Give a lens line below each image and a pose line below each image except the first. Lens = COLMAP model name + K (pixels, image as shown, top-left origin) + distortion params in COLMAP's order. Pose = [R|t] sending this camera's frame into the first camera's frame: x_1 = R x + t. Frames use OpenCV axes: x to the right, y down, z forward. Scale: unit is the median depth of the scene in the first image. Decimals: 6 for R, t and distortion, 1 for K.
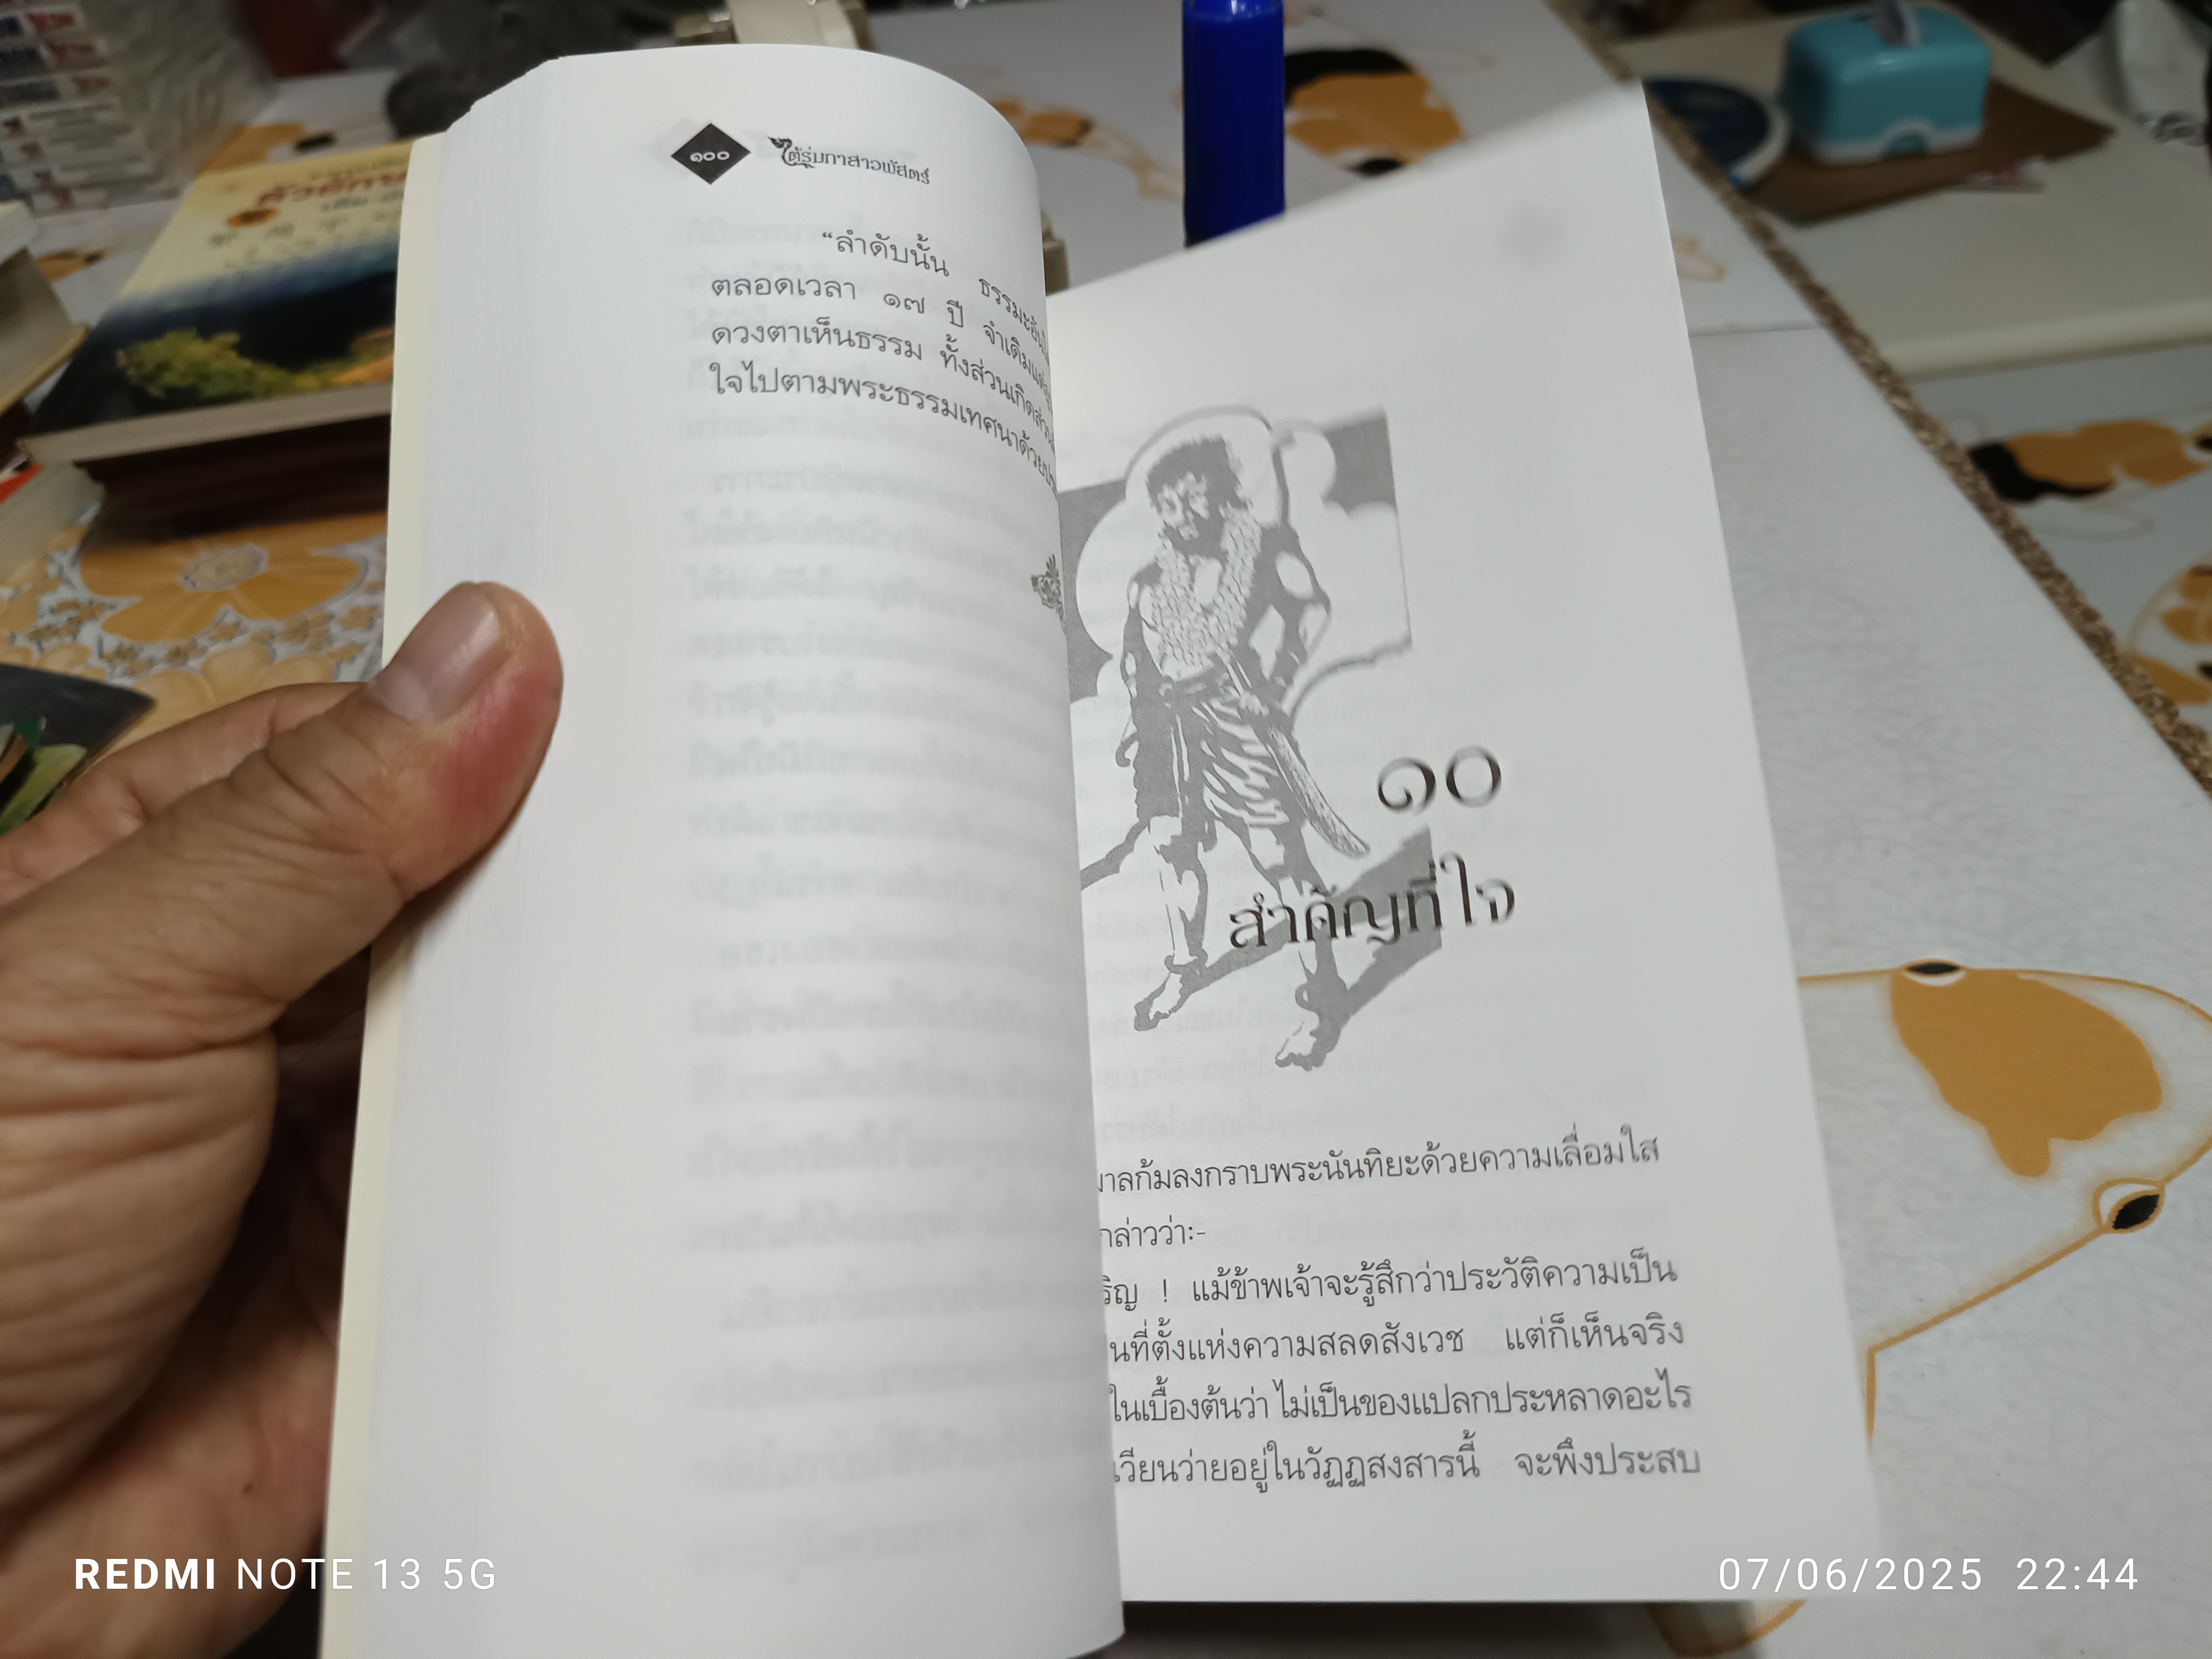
lens RADIAL K [[1623.7, 0, 1151.8], [0, 1623.7, 790.3], [0, 0, 1]] dist [-0.019452, 0.000821]
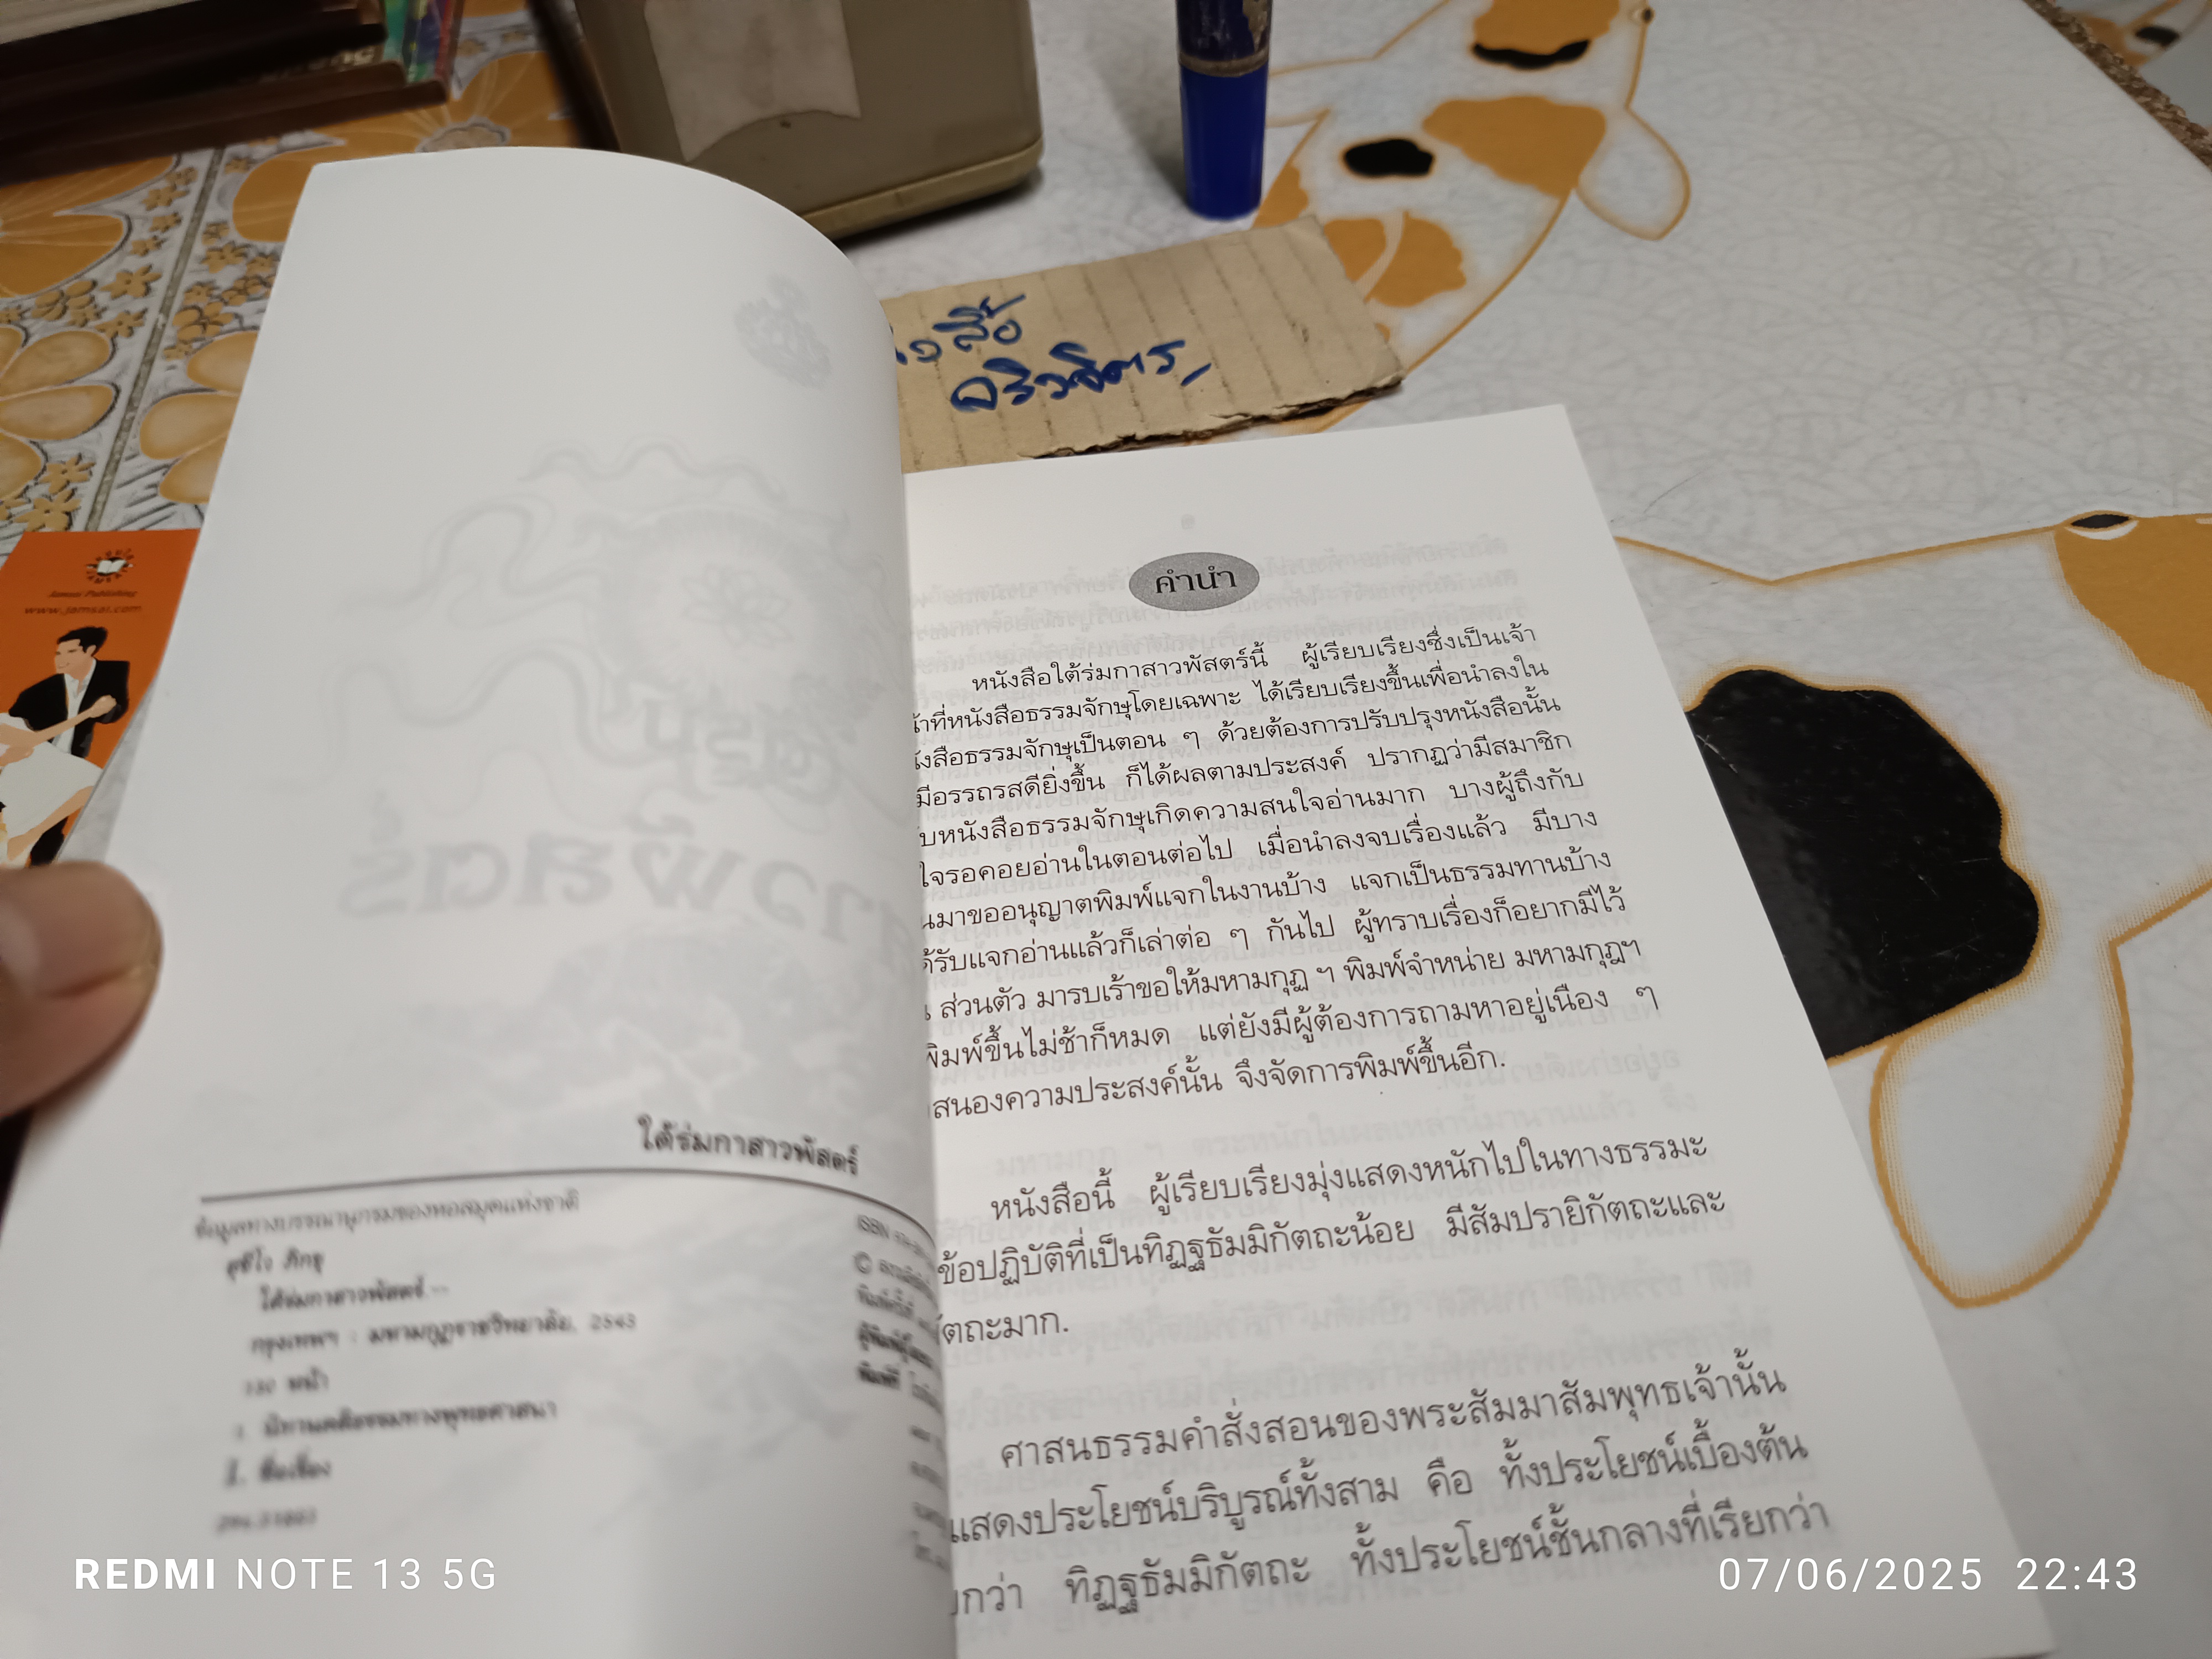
lens RADIAL K [[1575.4, 0, 1150.0], [0, 1575.4, 819.5], [0, 0, 1]] dist [-0.040558, 0.033696]
pose [[0.993148, -0.092507, 0.071404, -0.065124], [0.078707, 0.981163, 0.176422, 0.056960], [-0.086379, -0.169594, 0.981721, 0.145332]]
